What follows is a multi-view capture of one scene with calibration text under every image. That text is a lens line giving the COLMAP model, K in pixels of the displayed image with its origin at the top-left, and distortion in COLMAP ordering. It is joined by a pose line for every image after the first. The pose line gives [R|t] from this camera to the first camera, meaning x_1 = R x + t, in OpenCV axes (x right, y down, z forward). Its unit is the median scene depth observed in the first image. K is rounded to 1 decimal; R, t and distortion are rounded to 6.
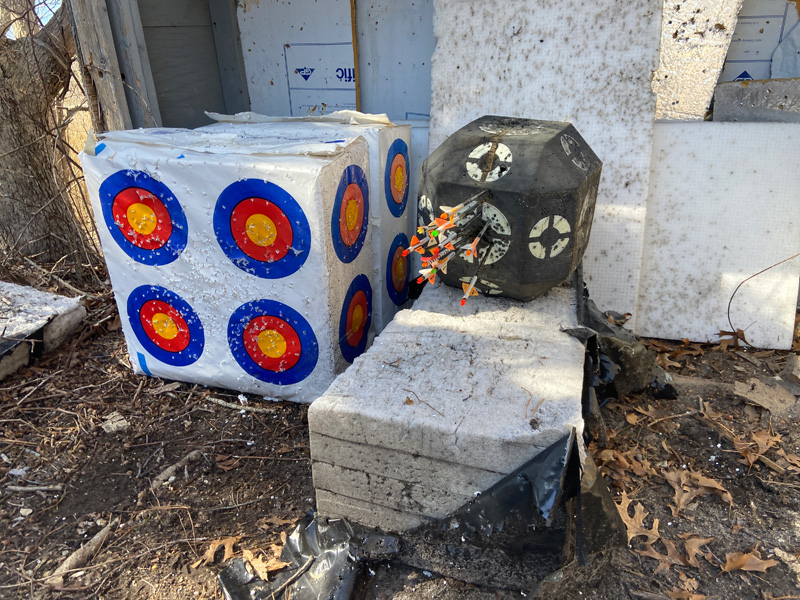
lens RADIAL K [[602.8, 0, 400.0], [0, 602.8, 300.0], [0, 0, 1]] dist [0.076167, -0.001042]
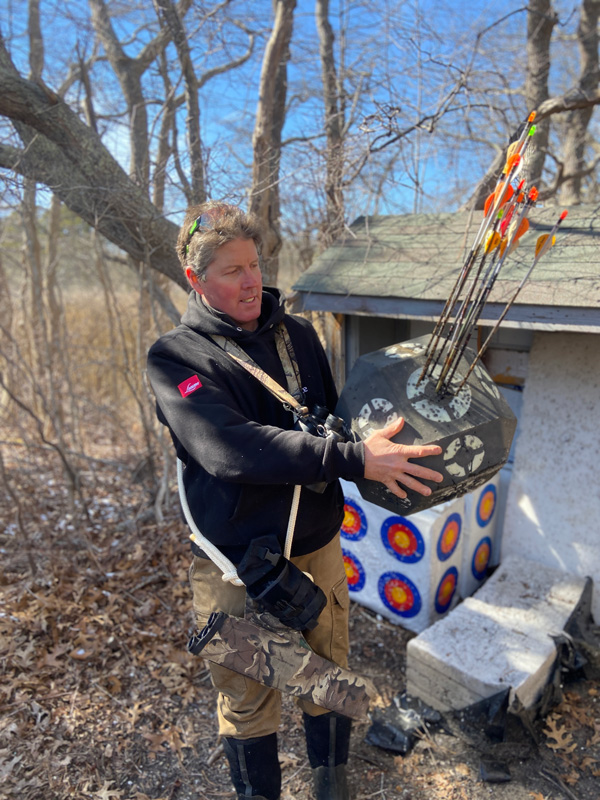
lens RADIAL K [[602.8, 0, 313.4], [0, 602.8, 399.5], [0, 0, 1]] dist [0.076167, -0.001042]
pose [[0.921279, 0.121856, -0.369319, 0.179045], [-0.168009, 0.981161, -0.095372, -0.311313], [0.350740, 0.149913, 0.924396, -0.989833]]
